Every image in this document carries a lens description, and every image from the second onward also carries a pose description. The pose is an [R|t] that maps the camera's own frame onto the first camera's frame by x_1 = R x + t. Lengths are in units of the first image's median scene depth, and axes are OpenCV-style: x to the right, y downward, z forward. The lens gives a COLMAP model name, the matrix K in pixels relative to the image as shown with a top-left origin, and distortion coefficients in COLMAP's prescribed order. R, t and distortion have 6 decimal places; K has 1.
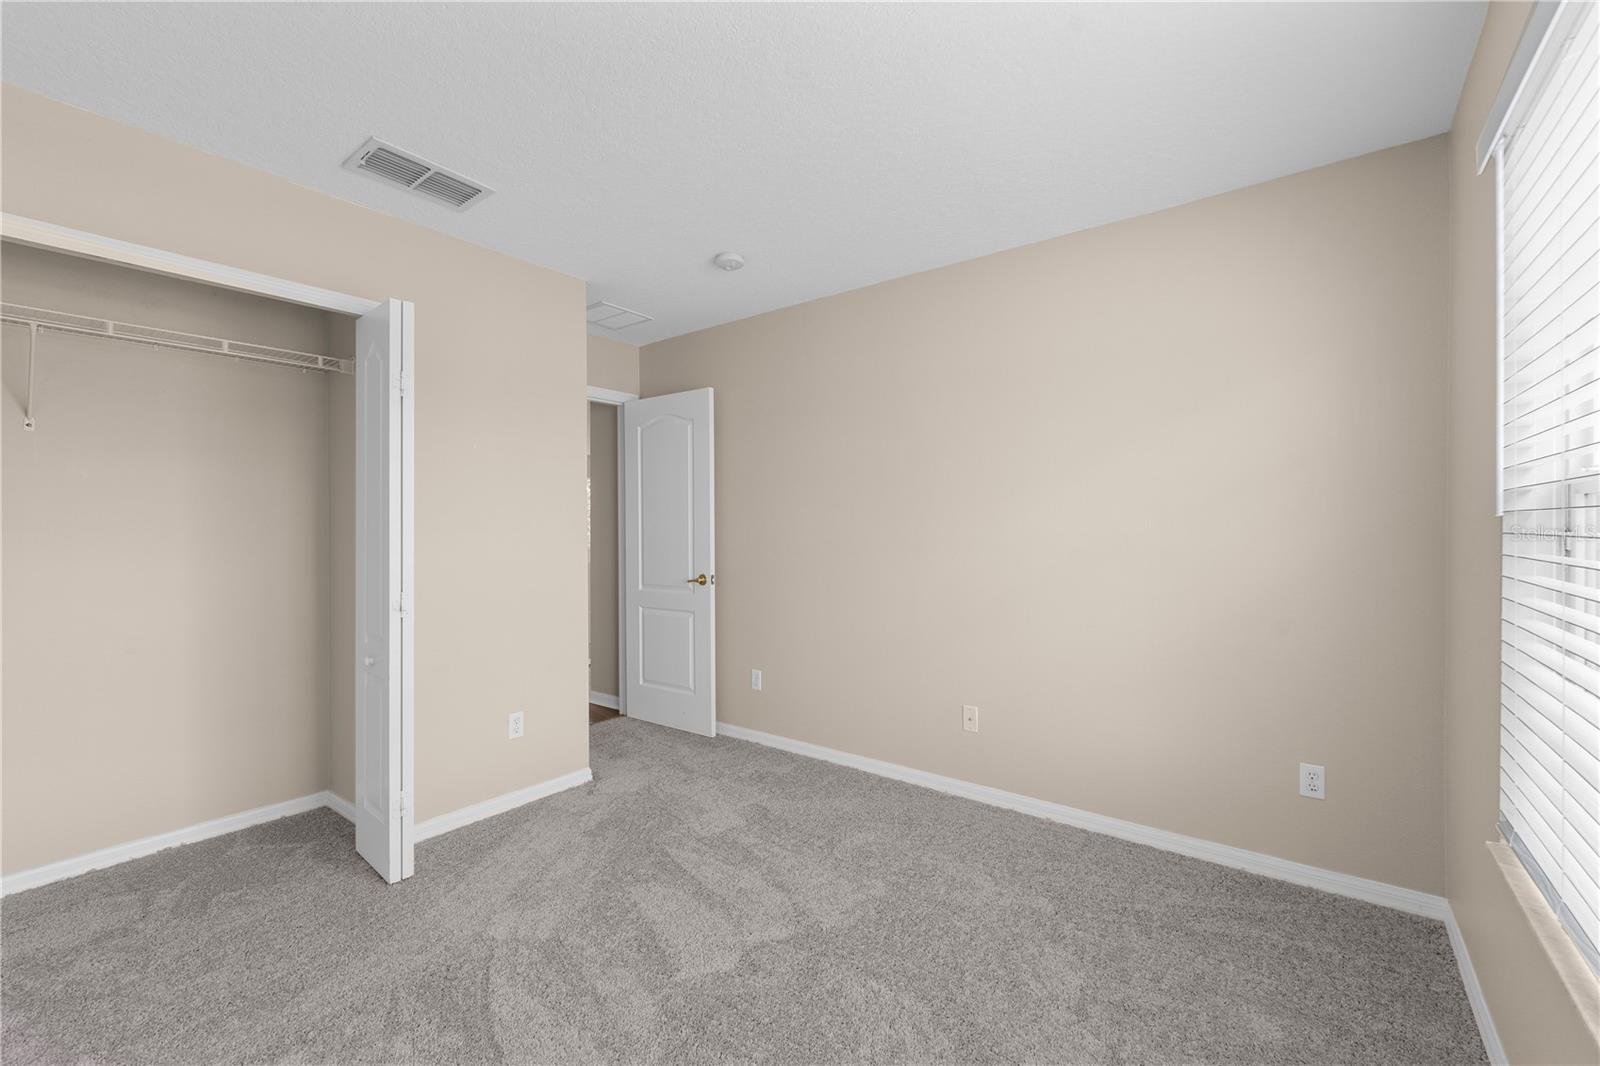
lens RADIAL K [[673.3, 0, 787.9], [0, 673.3, 522.0], [0, 0, 1]] dist [-0.002997, -0.000334]
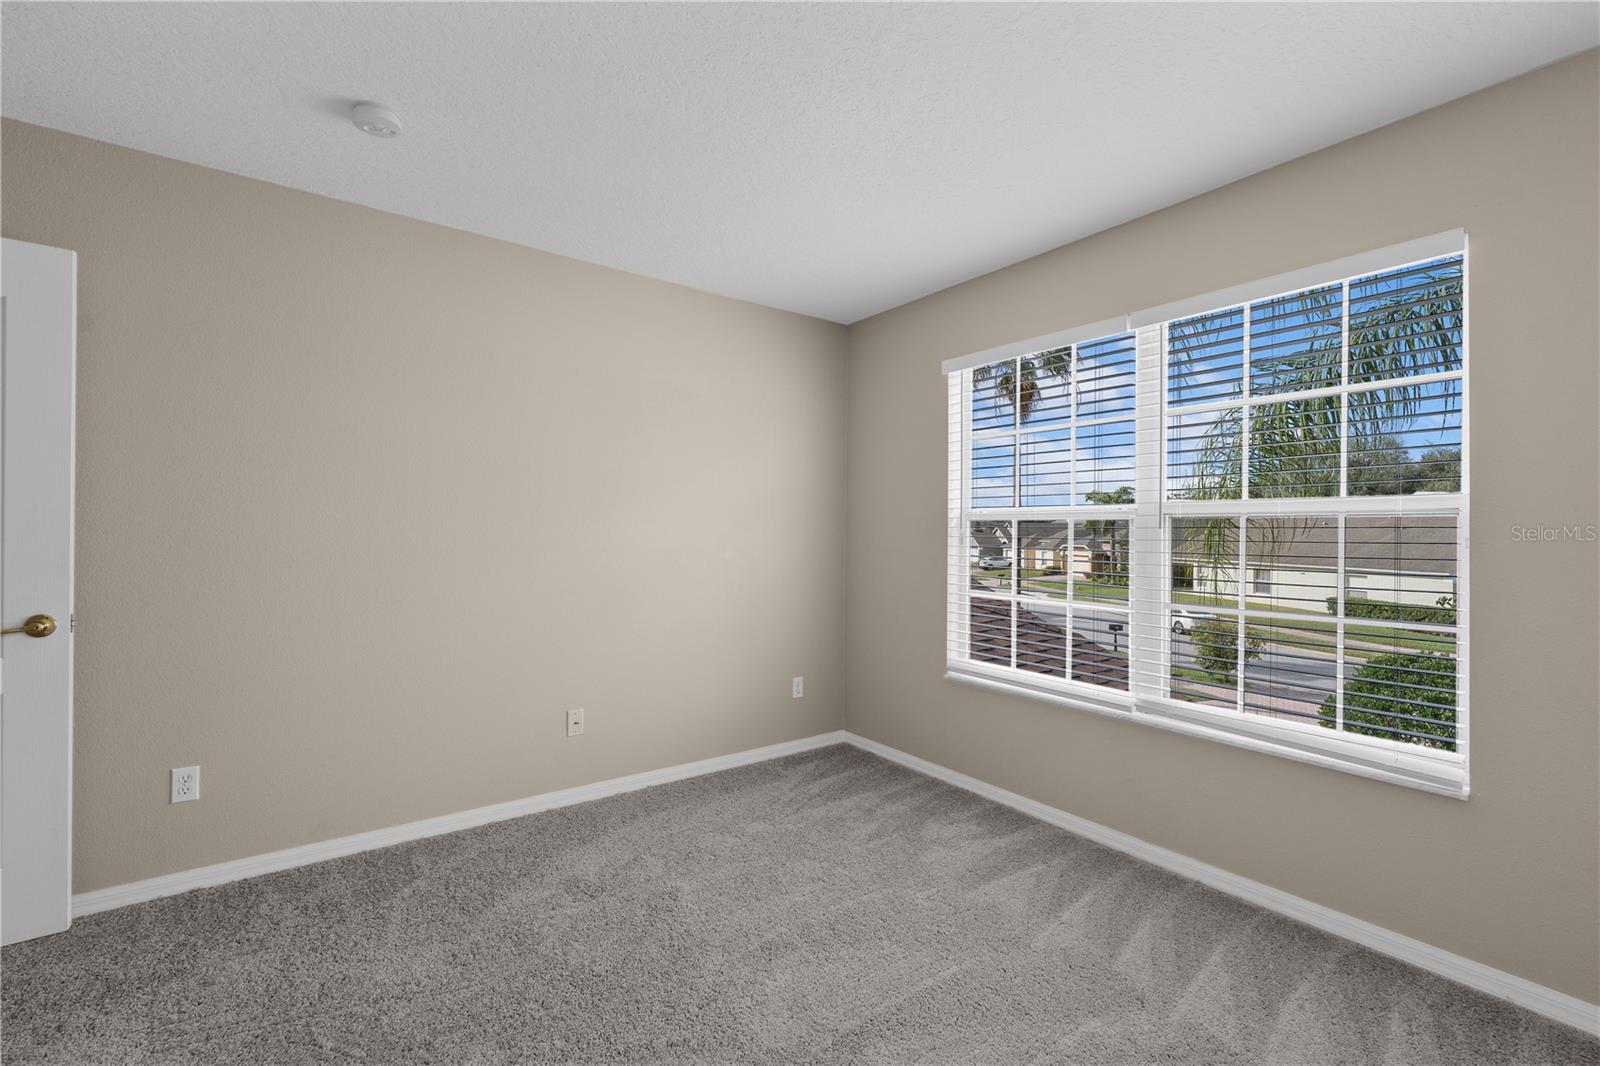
lens RADIAL K [[673.3, 0, 787.9], [0, 673.3, 522.0], [0, 0, 1]] dist [-0.002997, -0.000334]
pose [[0.267878, 0.022218, 0.963197, -0.597826], [-0.018585, 0.999667, -0.017890, 0.009177], [-0.963274, -0.013108, 0.268202, 0.432201]]
